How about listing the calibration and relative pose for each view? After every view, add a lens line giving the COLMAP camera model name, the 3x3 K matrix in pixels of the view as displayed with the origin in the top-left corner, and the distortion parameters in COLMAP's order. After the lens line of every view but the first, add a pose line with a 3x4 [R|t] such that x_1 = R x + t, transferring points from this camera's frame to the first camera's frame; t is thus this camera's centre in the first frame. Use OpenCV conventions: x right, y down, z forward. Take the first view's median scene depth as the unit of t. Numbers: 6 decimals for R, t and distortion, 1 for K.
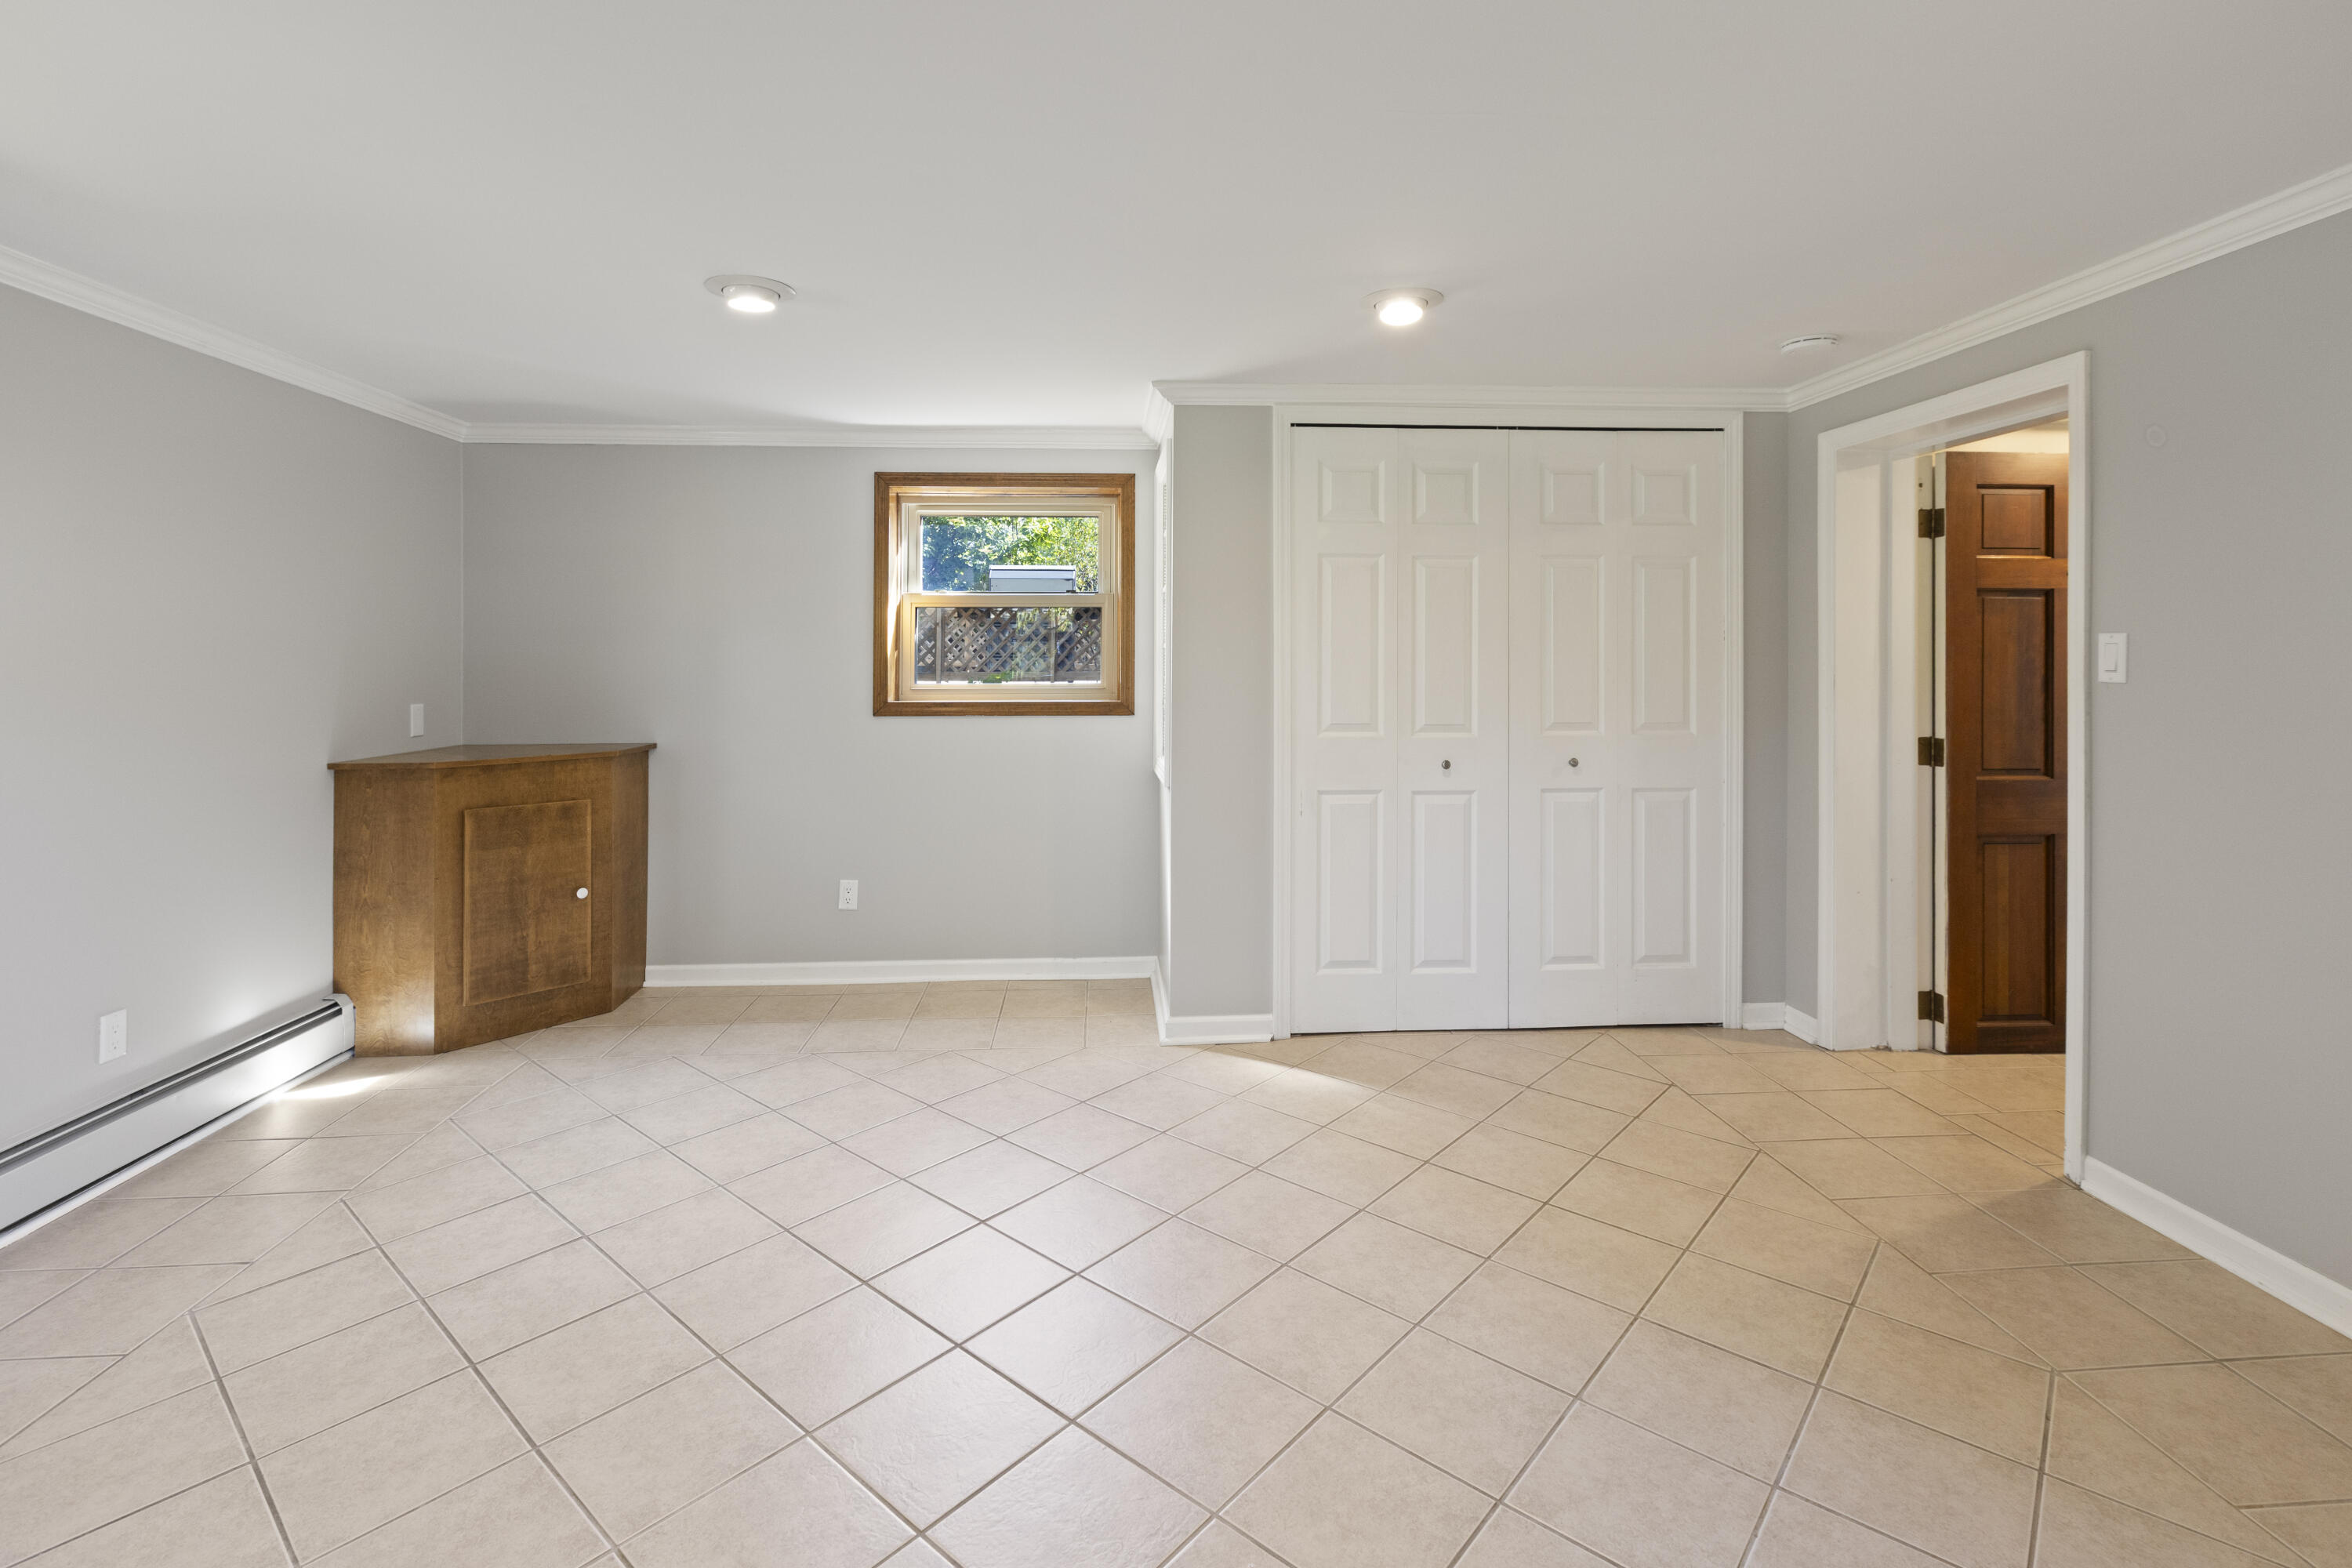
lens RADIAL K [[1081.3, 0, 1108.3], [0, 1081.3, 666.9], [0, 0, 1]] dist [0.001089, 0.002293]
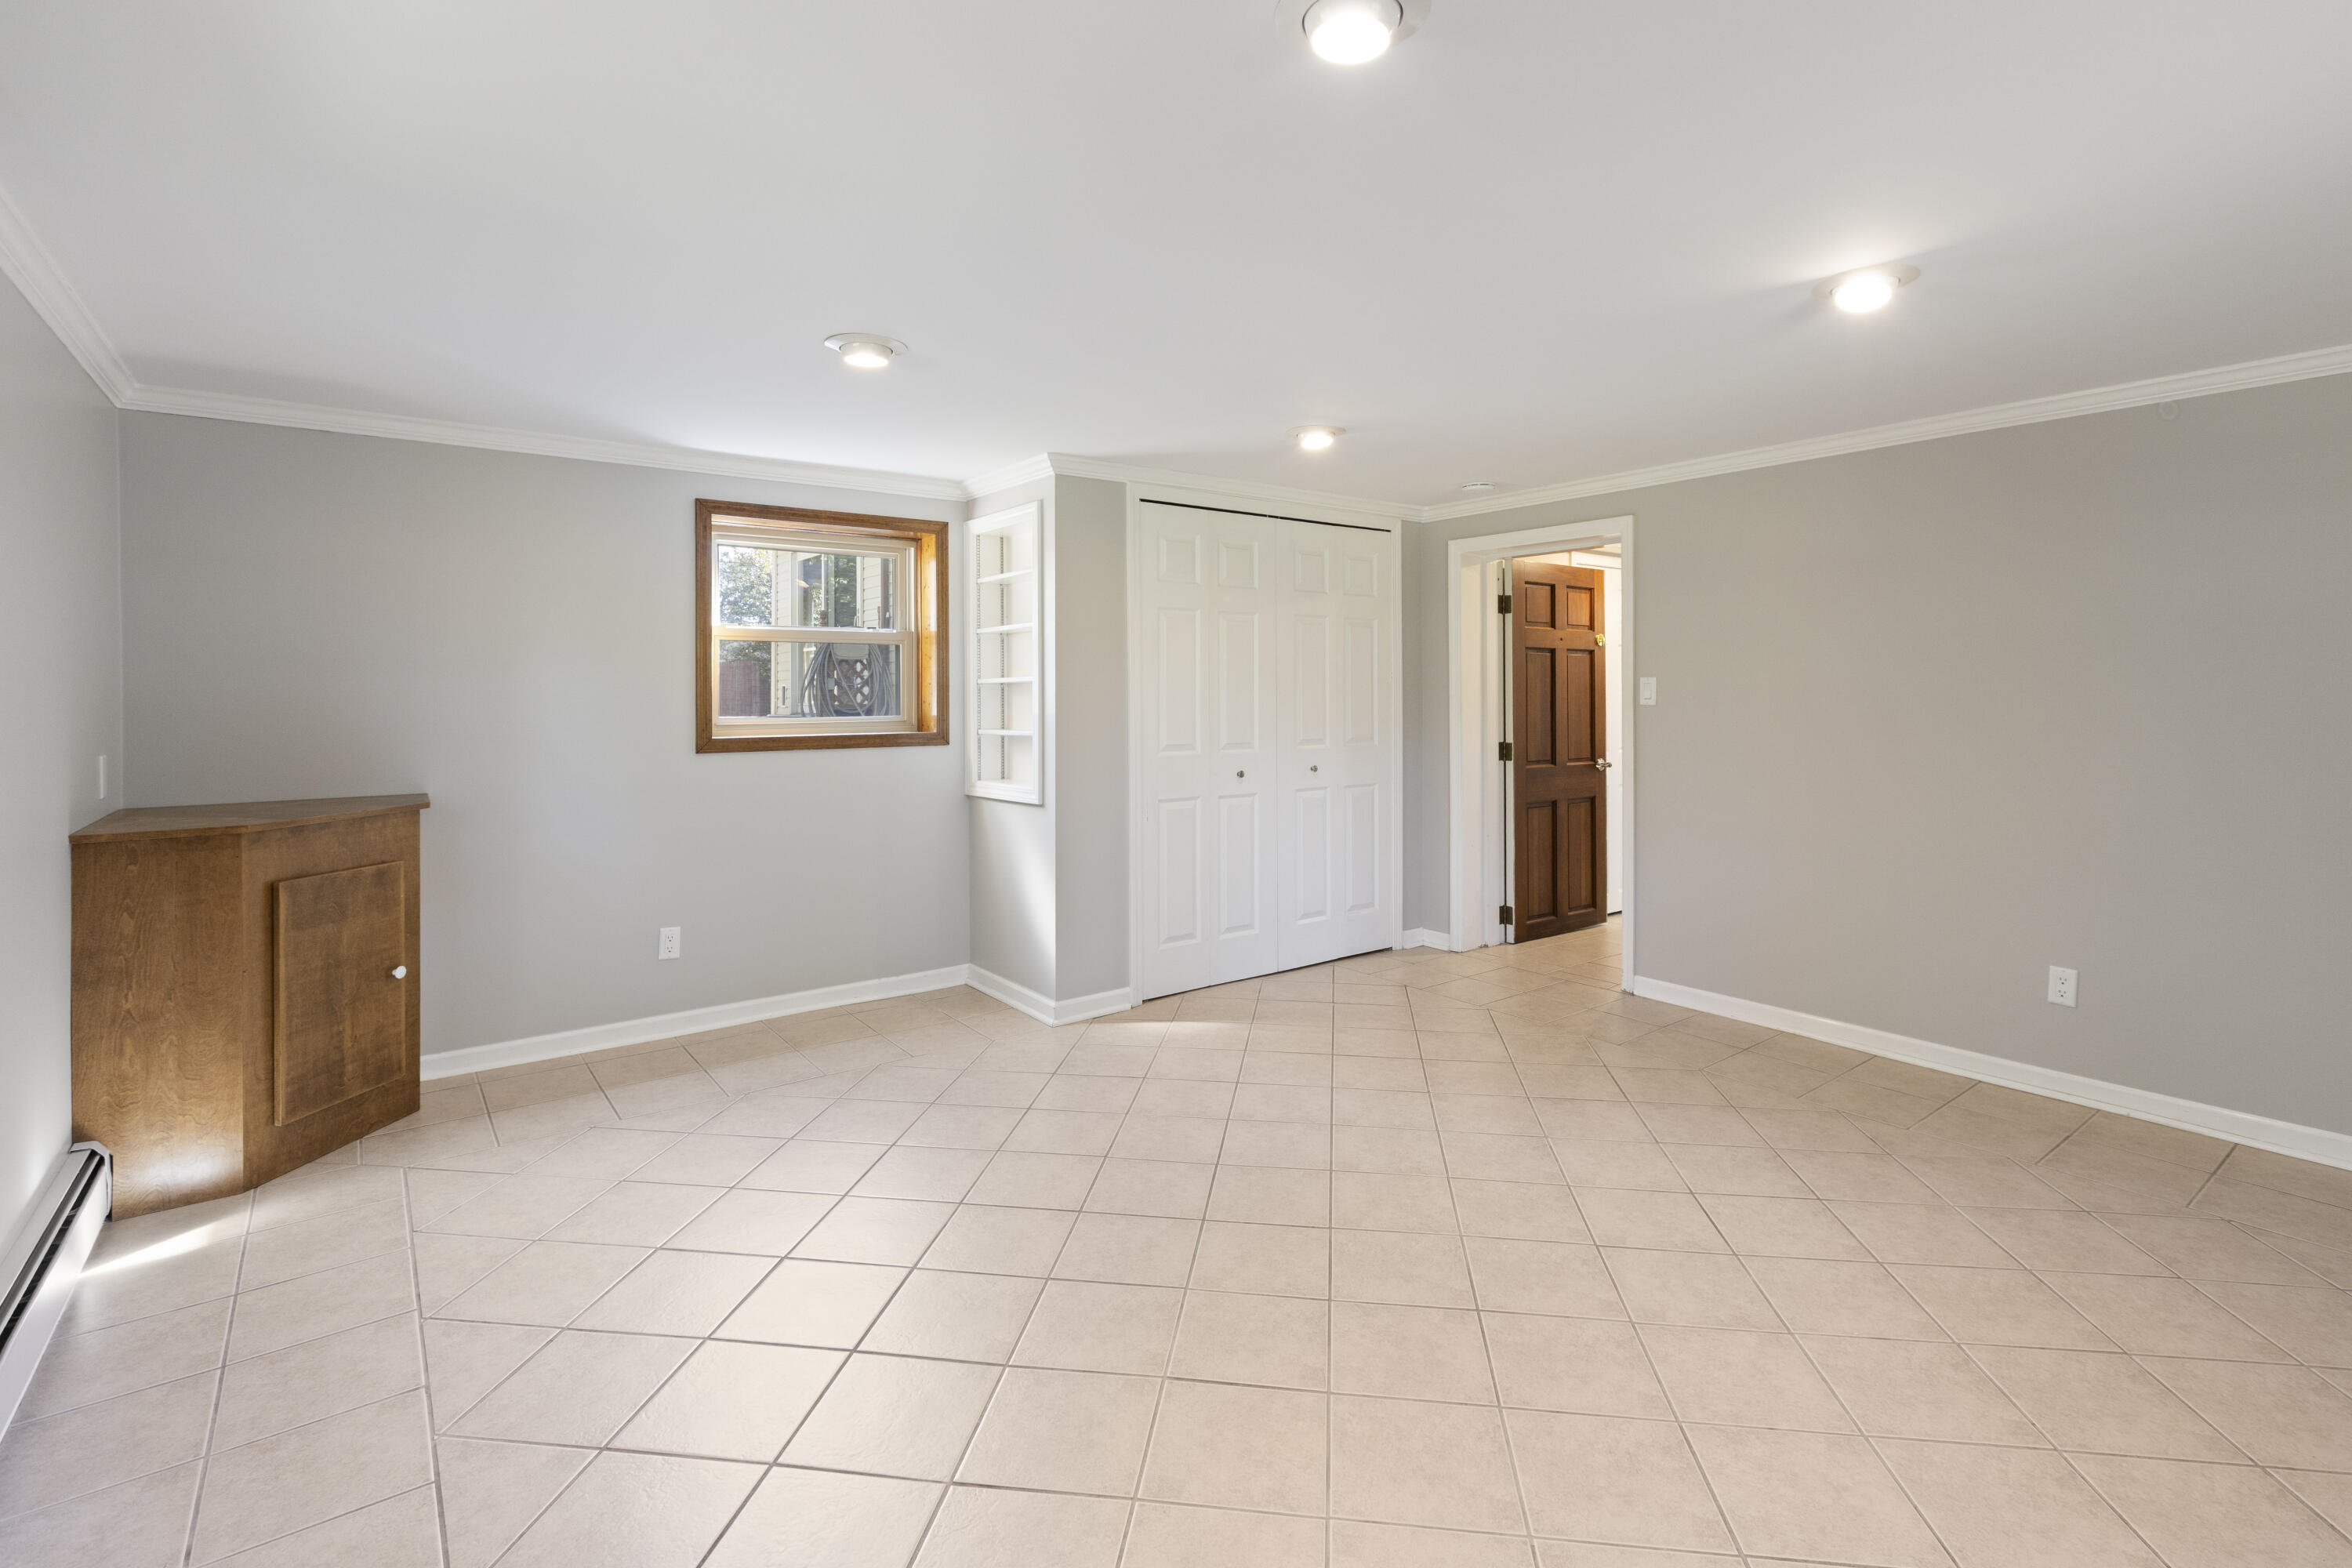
lens RADIAL K [[1081.3, 0, 1167.5], [0, 1081.3, 711.0], [0, 0, 1]] dist [0.001089, 0.002293]
pose [[0.838787, -0.011146, 0.544346, -0.466249], [0.005940, 0.999918, 0.011321, -0.000578], [-0.544428, -0.006263, 0.838784, -0.035045]]
